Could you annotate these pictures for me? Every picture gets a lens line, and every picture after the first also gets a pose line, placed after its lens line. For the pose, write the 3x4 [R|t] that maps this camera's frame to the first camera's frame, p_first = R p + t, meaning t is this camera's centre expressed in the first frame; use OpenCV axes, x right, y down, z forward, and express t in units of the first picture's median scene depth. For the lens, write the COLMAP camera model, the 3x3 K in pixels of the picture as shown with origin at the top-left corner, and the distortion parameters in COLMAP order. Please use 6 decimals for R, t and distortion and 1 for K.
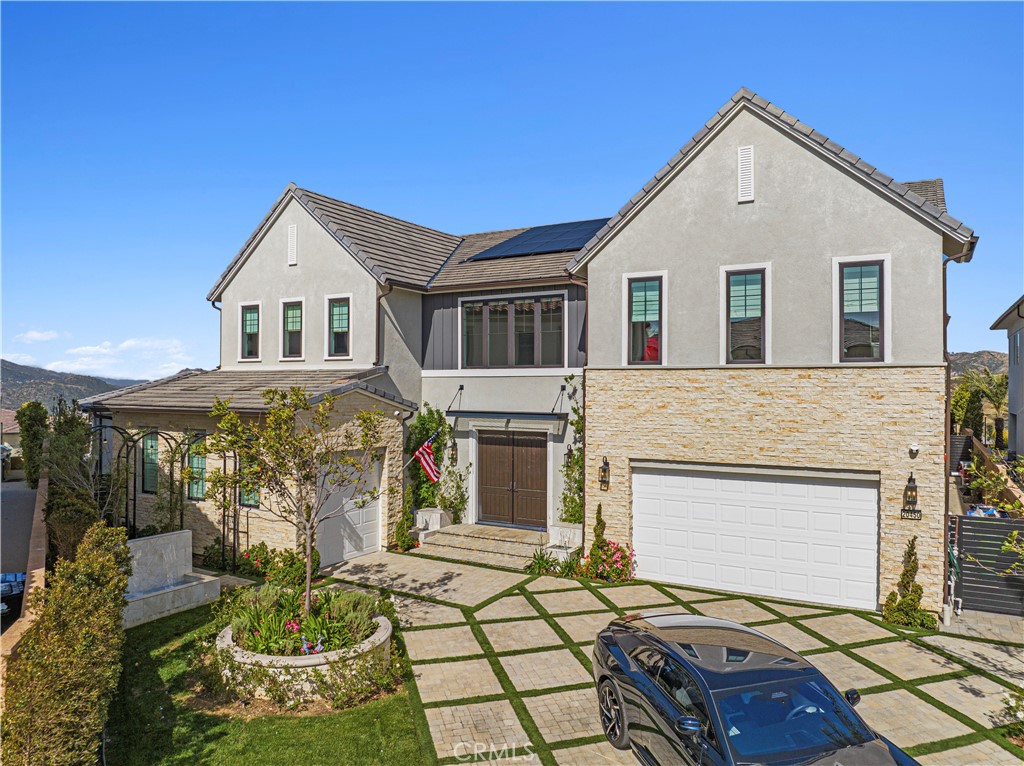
lens RADIAL K [[716.5, 0, 512.0], [0, 716.5, 383.0], [0, 0, 1]] dist [-0.038459, 0.002390]
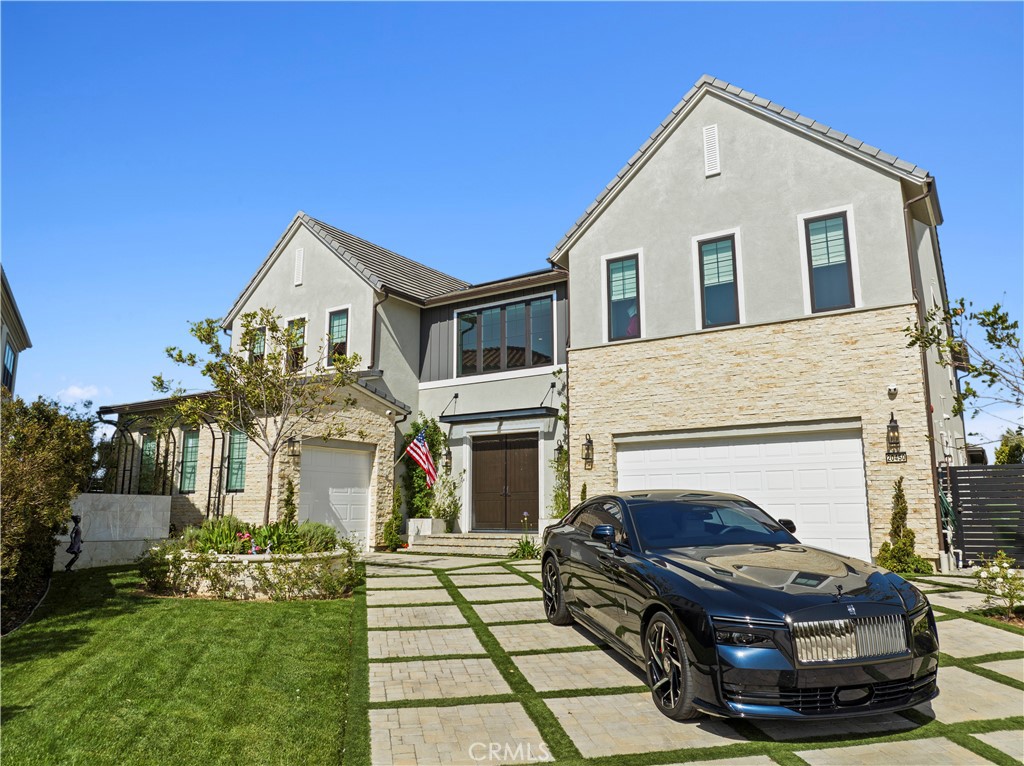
lens RADIAL K [[727.6, 0, 512.0], [0, 727.6, 383.0], [0, 0, 1]] dist [-0.034640, -0.003278]
pose [[0.998187, -0.014285, -0.058470, 0.089000], [0.004069, 0.985221, -0.171241, 0.215235], [0.060052, 0.170692, 0.983493, -0.005842]]
